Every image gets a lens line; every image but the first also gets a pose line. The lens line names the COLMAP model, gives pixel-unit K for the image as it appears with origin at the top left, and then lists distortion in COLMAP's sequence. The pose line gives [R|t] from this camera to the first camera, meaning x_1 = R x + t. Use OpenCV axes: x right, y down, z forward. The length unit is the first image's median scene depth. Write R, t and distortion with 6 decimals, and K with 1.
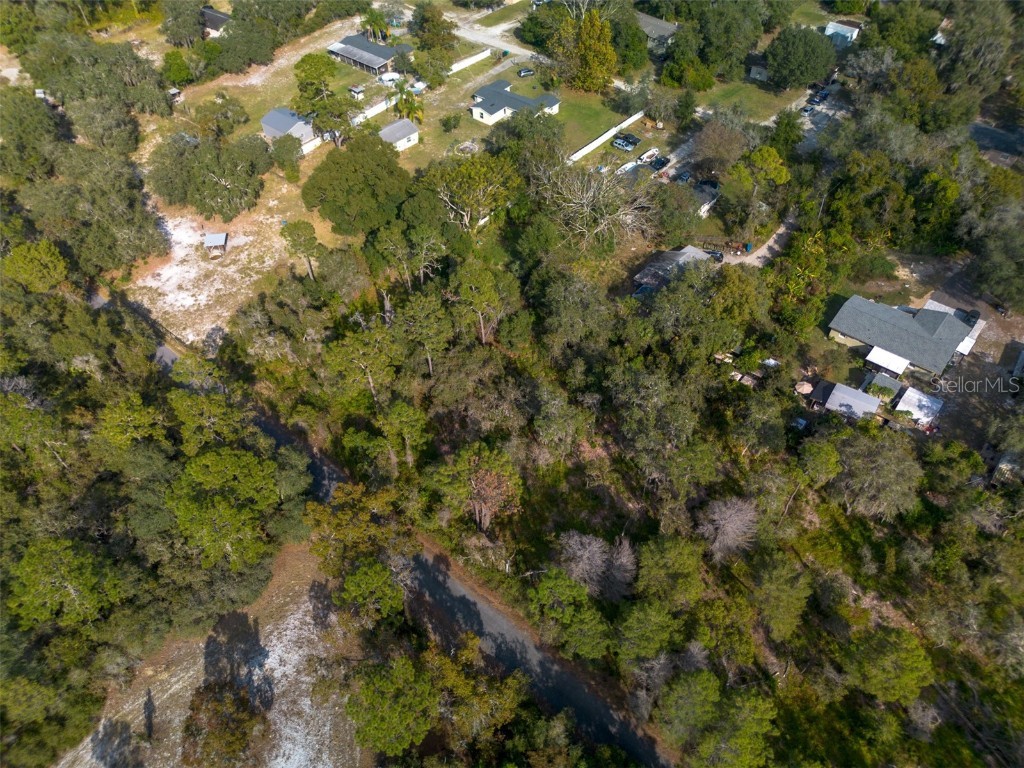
lens RADIAL K [[728.8, 0, 512.6], [0, 728.8, 385.9], [0, 0, 1]] dist [0.053023, -0.040844]
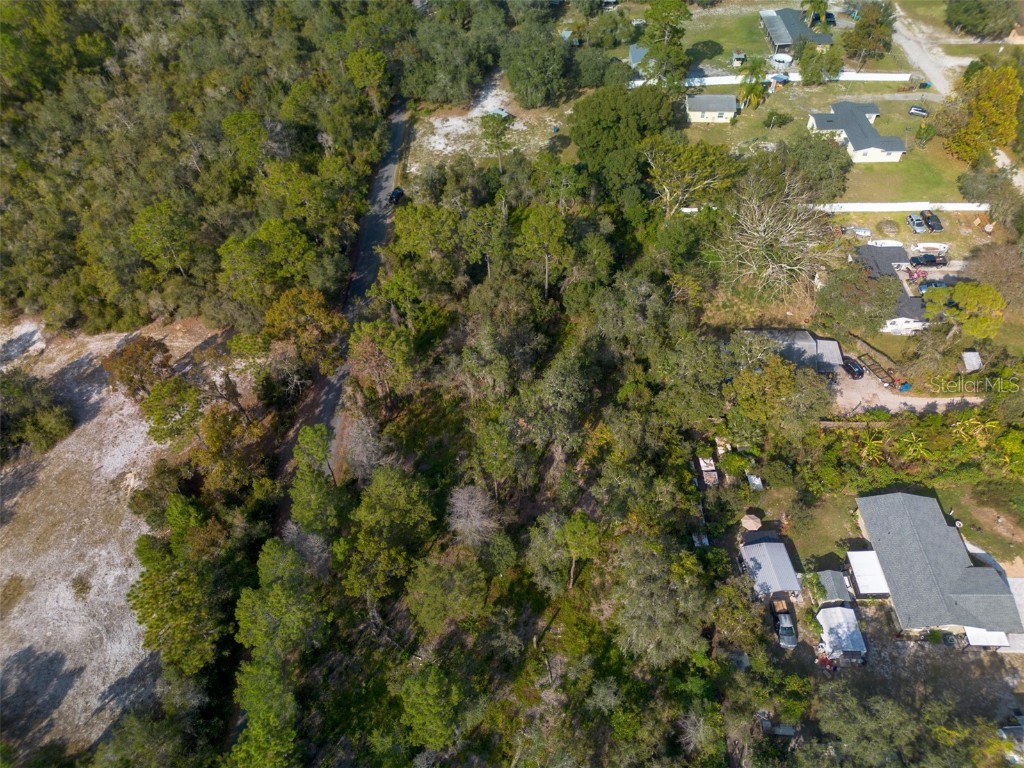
lens RADIAL K [[728.8, 0, 512.6], [0, 728.8, 385.9], [0, 0, 1]] dist [0.053023, -0.040844]
pose [[0.643098, 0.585588, -0.493469, 0.442788], [-0.562845, 0.798398, 0.213931, -0.121244], [0.519260, 0.140168, 0.843043, 0.099351]]
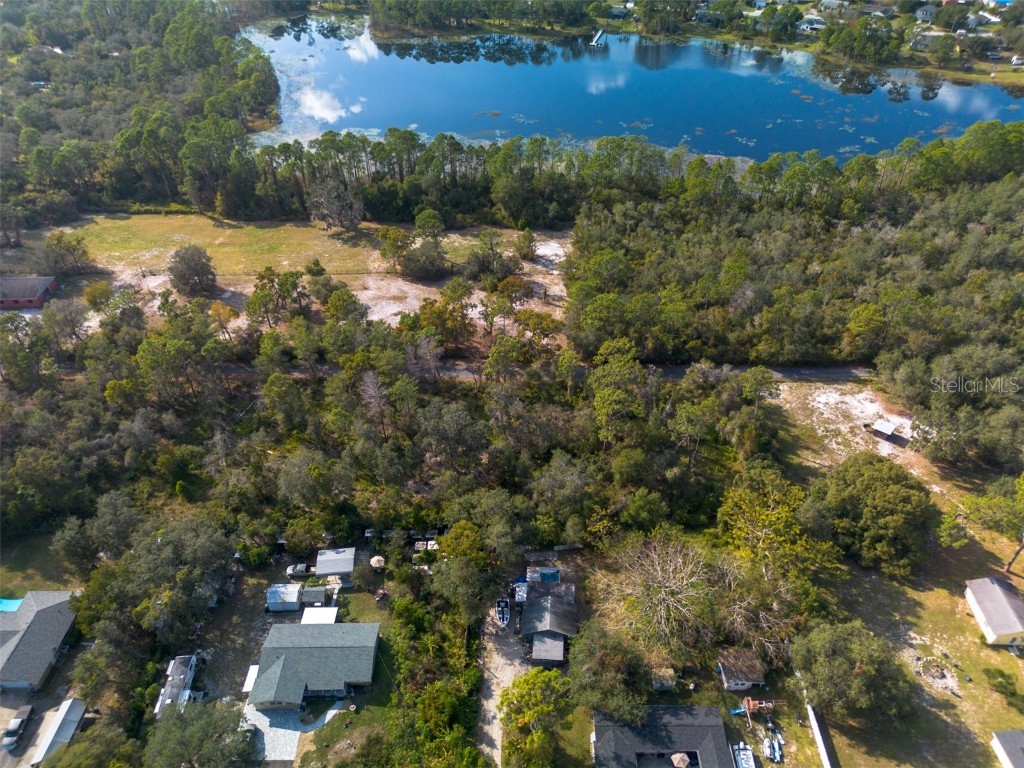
lens RADIAL K [[728.8, 0, 512.6], [0, 728.8, 385.9], [0, 0, 1]] dist [0.053023, -0.040844]
pose [[-0.760103, 0.426065, -0.490625, 0.557610], [-0.462486, 0.175658, 0.869052, -0.942036], [0.456454, 0.887476, 0.063531, 0.632885]]
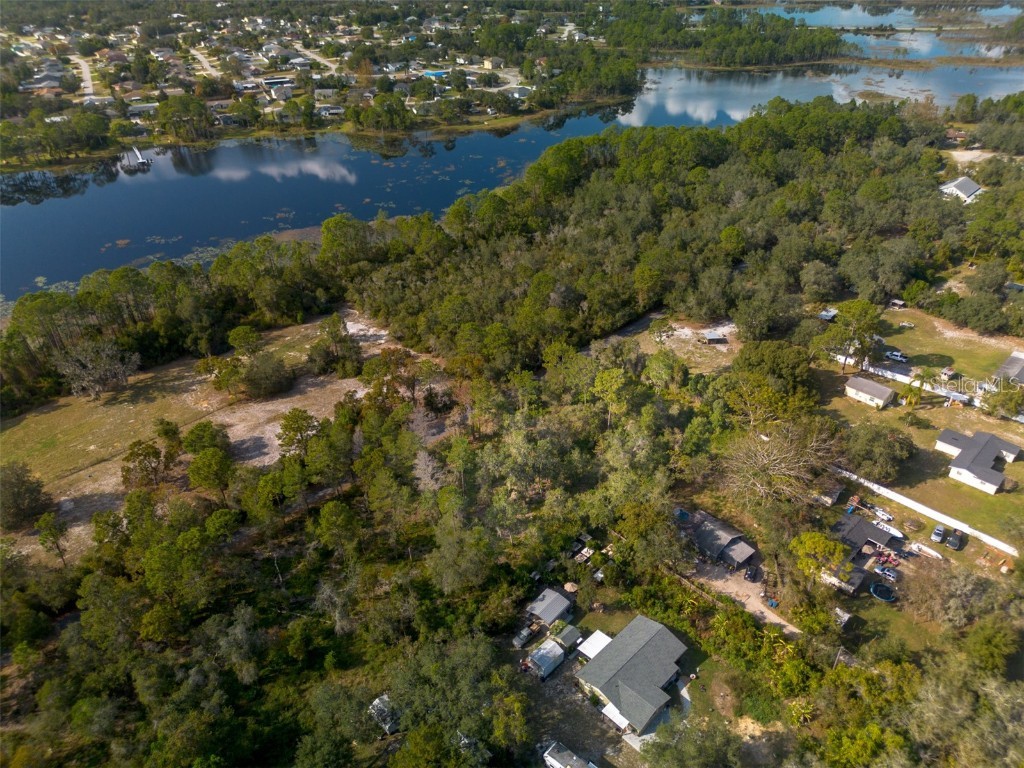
lens RADIAL K [[728.8, 0, 512.6], [0, 728.8, 385.9], [0, 0, 1]] dist [0.053023, -0.040844]
pose [[-0.081616, 0.550352, -0.830934, 1.001931], [-0.726894, 0.537530, 0.427419, -0.510152], [0.681883, 0.638885, 0.356176, 0.234549]]
